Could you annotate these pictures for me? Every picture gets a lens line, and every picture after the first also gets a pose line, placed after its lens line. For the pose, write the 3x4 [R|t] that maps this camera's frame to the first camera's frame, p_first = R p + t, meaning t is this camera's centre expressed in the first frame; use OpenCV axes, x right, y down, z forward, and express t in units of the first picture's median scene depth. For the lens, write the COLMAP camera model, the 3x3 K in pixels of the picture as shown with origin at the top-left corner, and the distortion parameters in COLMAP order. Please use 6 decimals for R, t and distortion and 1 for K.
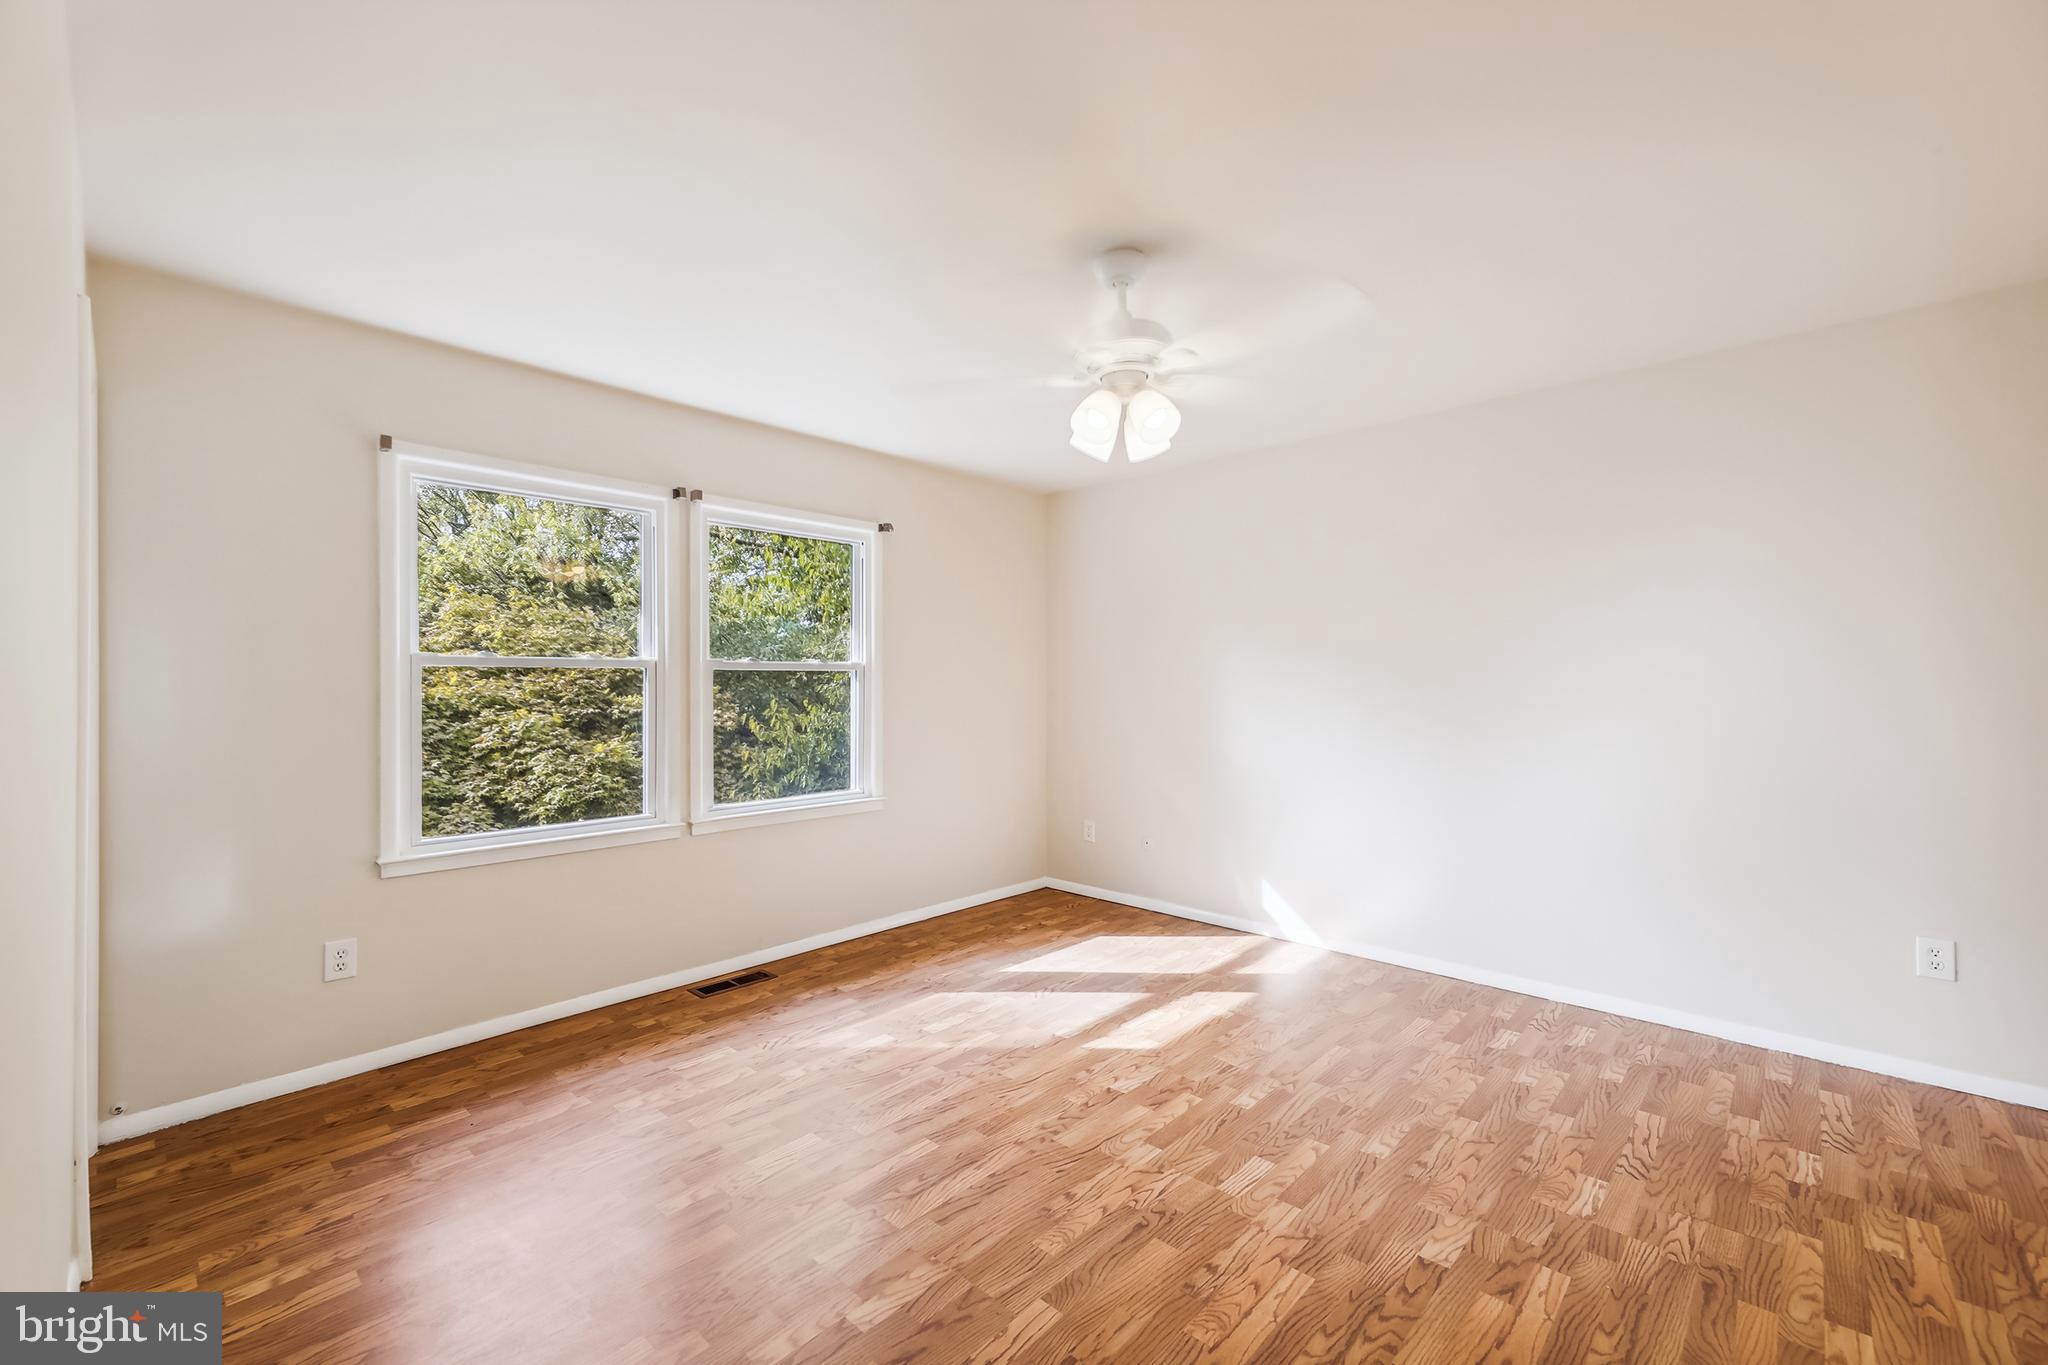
lens RADIAL K [[838.5, 0, 1026.6], [0, 838.5, 692.3], [0, 0, 1]] dist [0.016900, -0.001119]
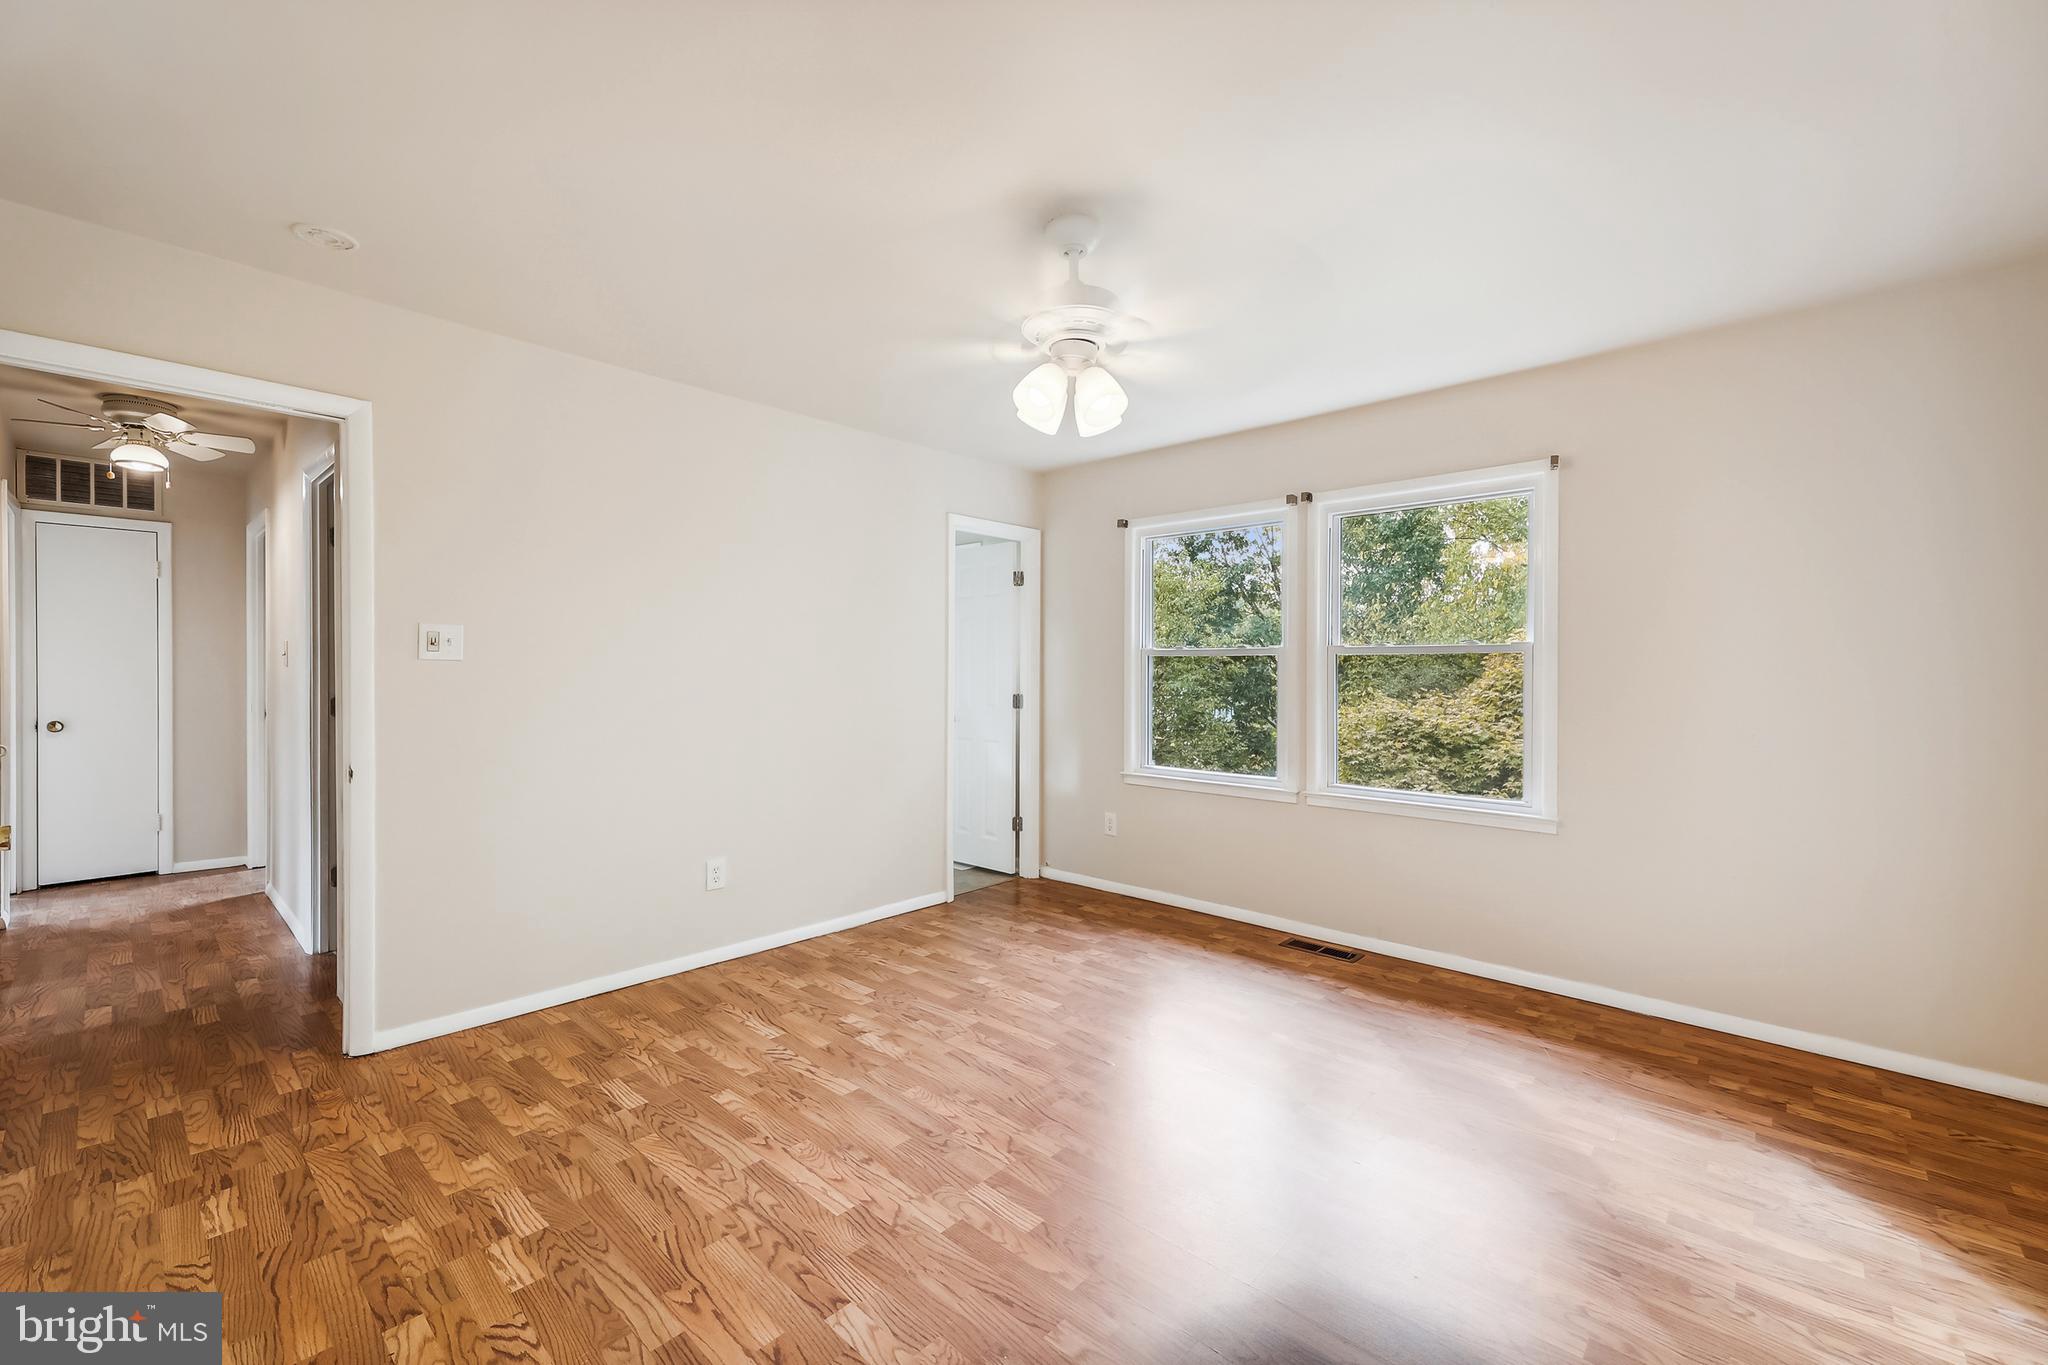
lens RADIAL K [[838.5, 0, 1015.2], [0, 838.5, 664.9], [0, 0, 1]] dist [0.016900, -0.001119]
pose [[0.004287, -0.002053, -0.999989, 1.016121], [-0.012708, 0.999917, -0.002108, -0.008362], [0.999910, 0.012717, 0.004261, 0.866721]]
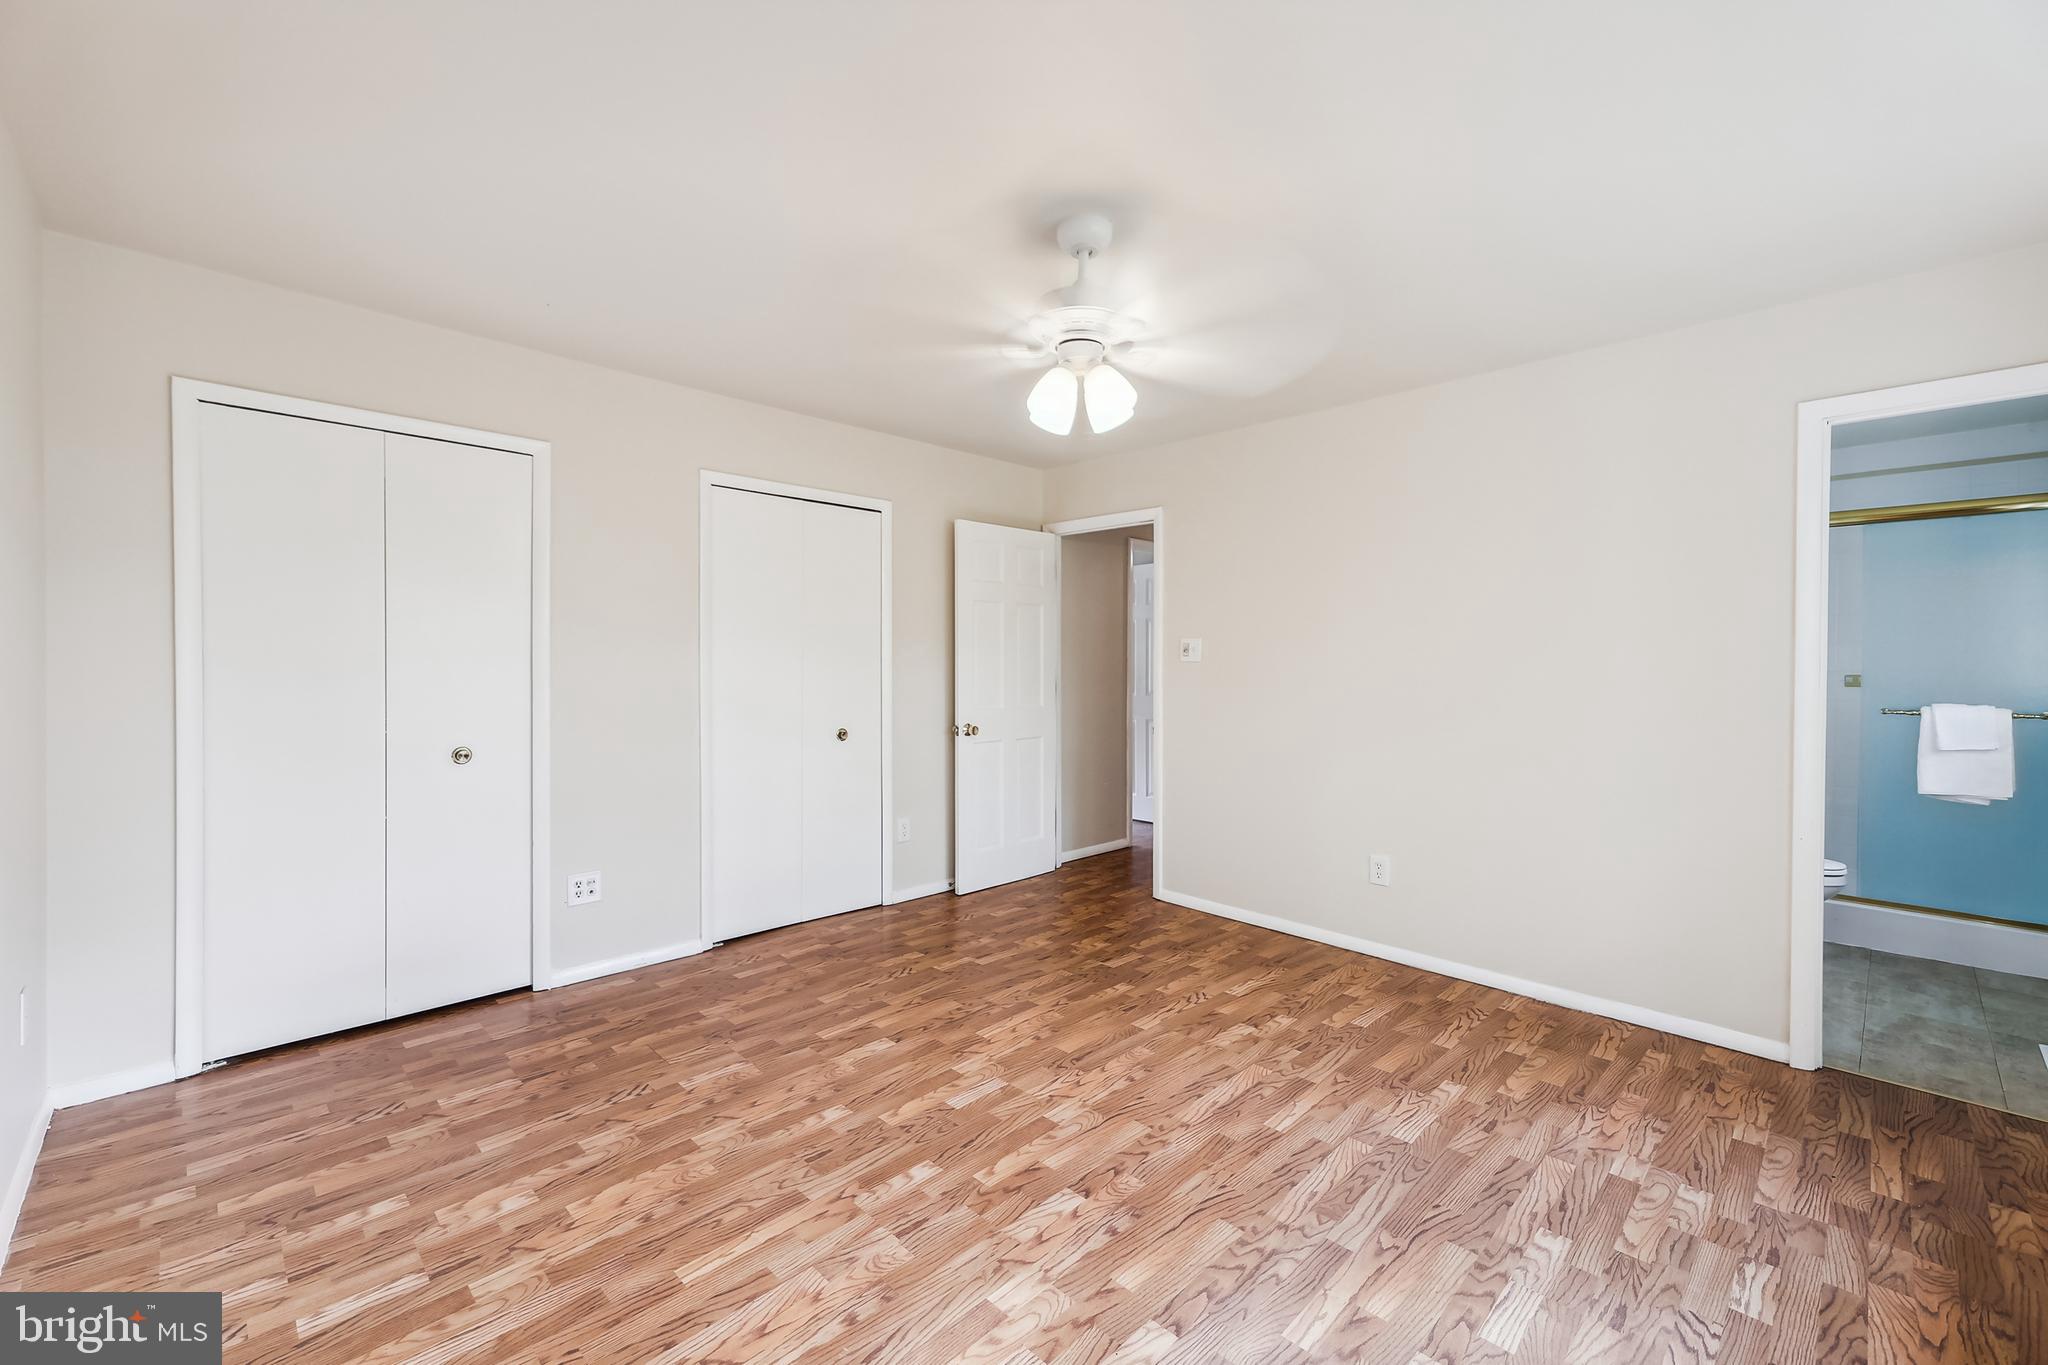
lens RADIAL K [[838.5, 0, 1031.3], [0, 838.5, 672.5], [0, 0, 1]] dist [0.016900, -0.001119]
pose [[-0.999421, -0.002803, 0.033898, 0.129862], [-0.002204, 0.999841, 0.017697, -0.016459], [-0.033942, 0.017612, -0.999269, 1.846510]]
